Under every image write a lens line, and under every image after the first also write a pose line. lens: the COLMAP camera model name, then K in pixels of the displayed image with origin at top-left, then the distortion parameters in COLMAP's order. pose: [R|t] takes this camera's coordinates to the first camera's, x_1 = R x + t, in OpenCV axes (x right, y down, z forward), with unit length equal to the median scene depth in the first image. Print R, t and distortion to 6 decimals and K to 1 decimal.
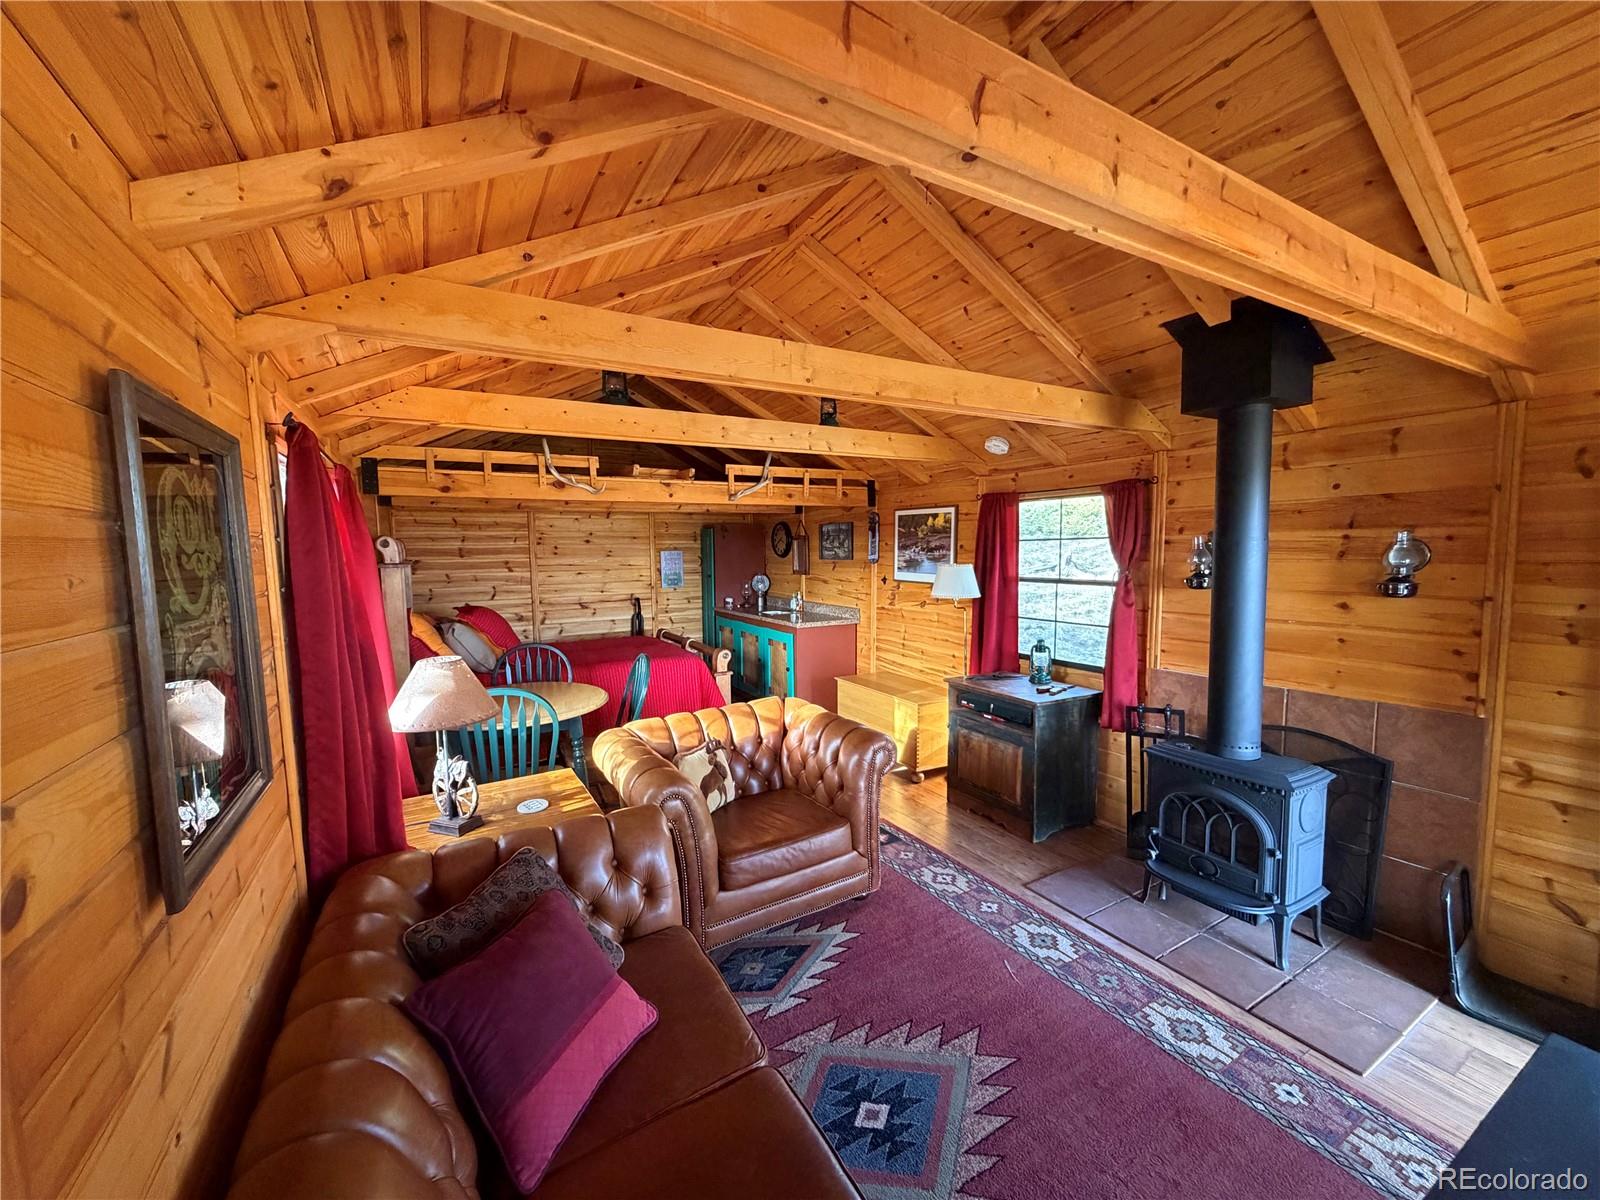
lens RADIAL K [[635.4, 0, 795.7], [0, 635.4, 599.1], [0, 0, 1]] dist [0.000863, -0.000033]
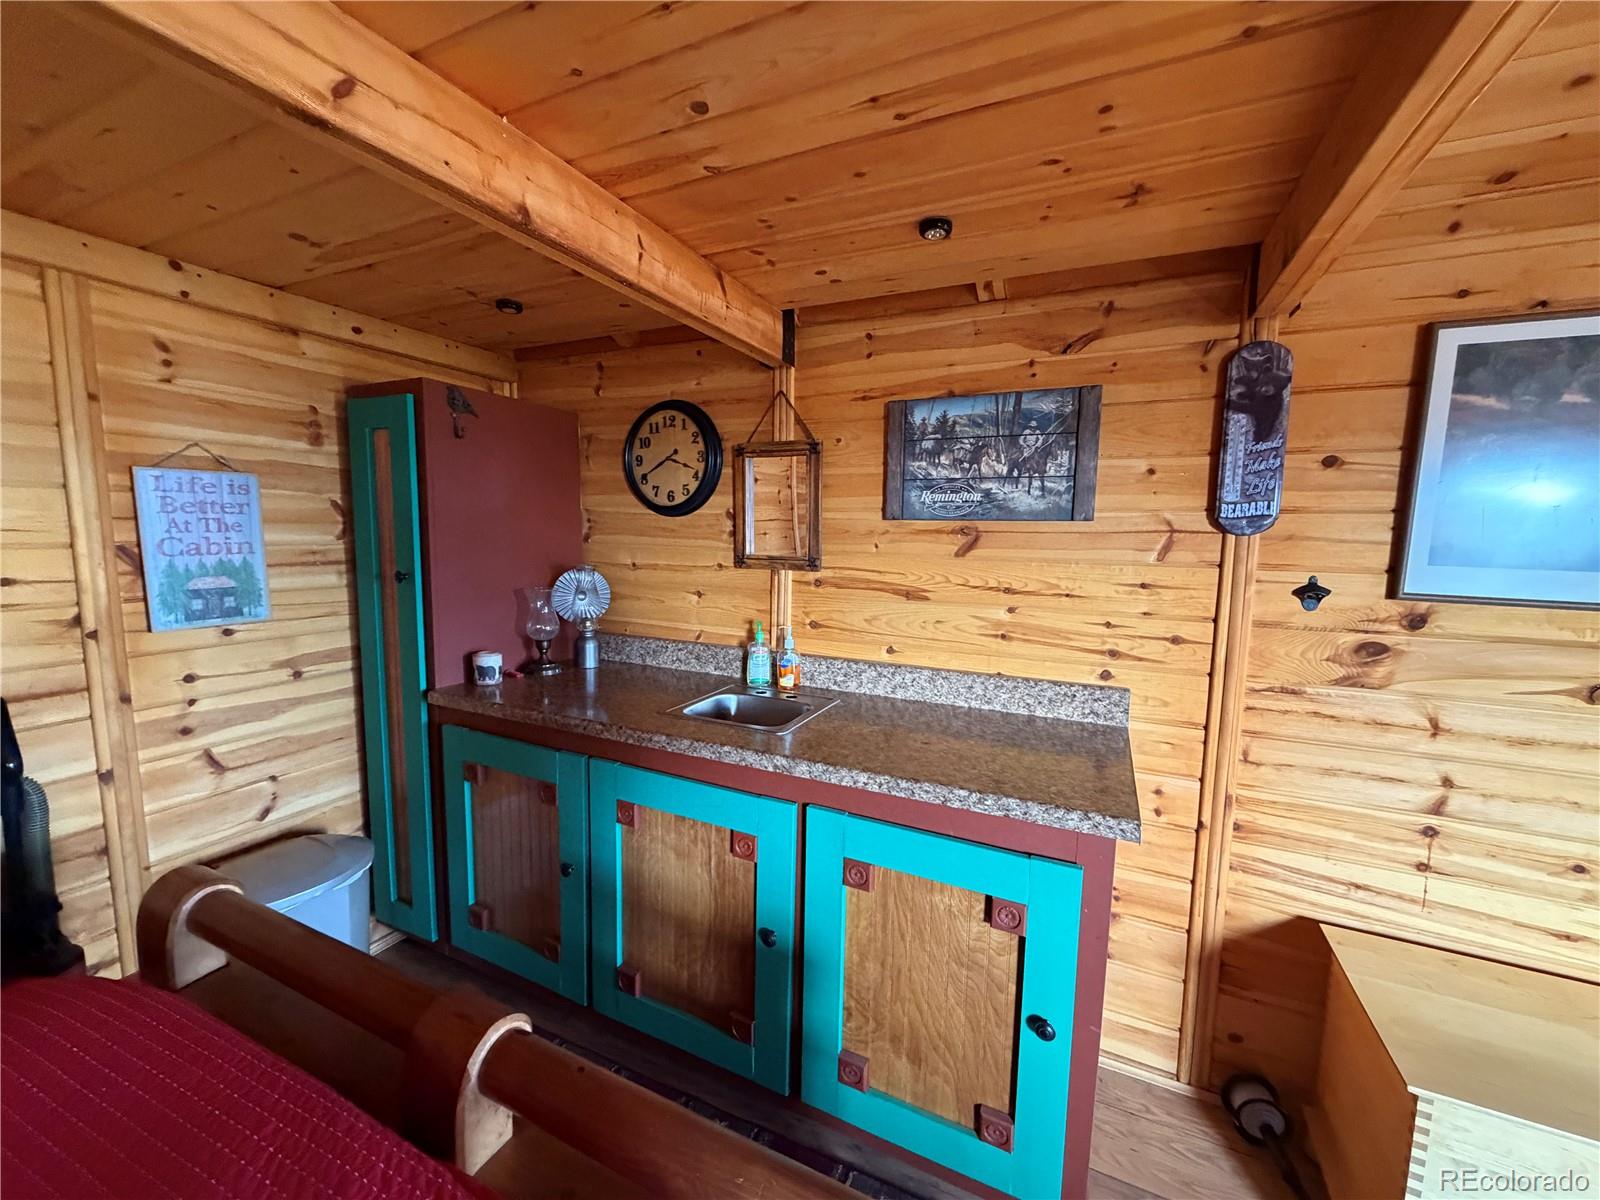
lens RADIAL K [[635.4, 0, 795.7], [0, 635.4, 599.1], [0, 0, 1]] dist [0.000863, -0.000033]
pose [[0.818095, -0.040642, 0.573646, -0.208578], [0.023110, 0.999017, 0.037821, -0.044866], [-0.574619, -0.017684, 0.818230, 0.935421]]
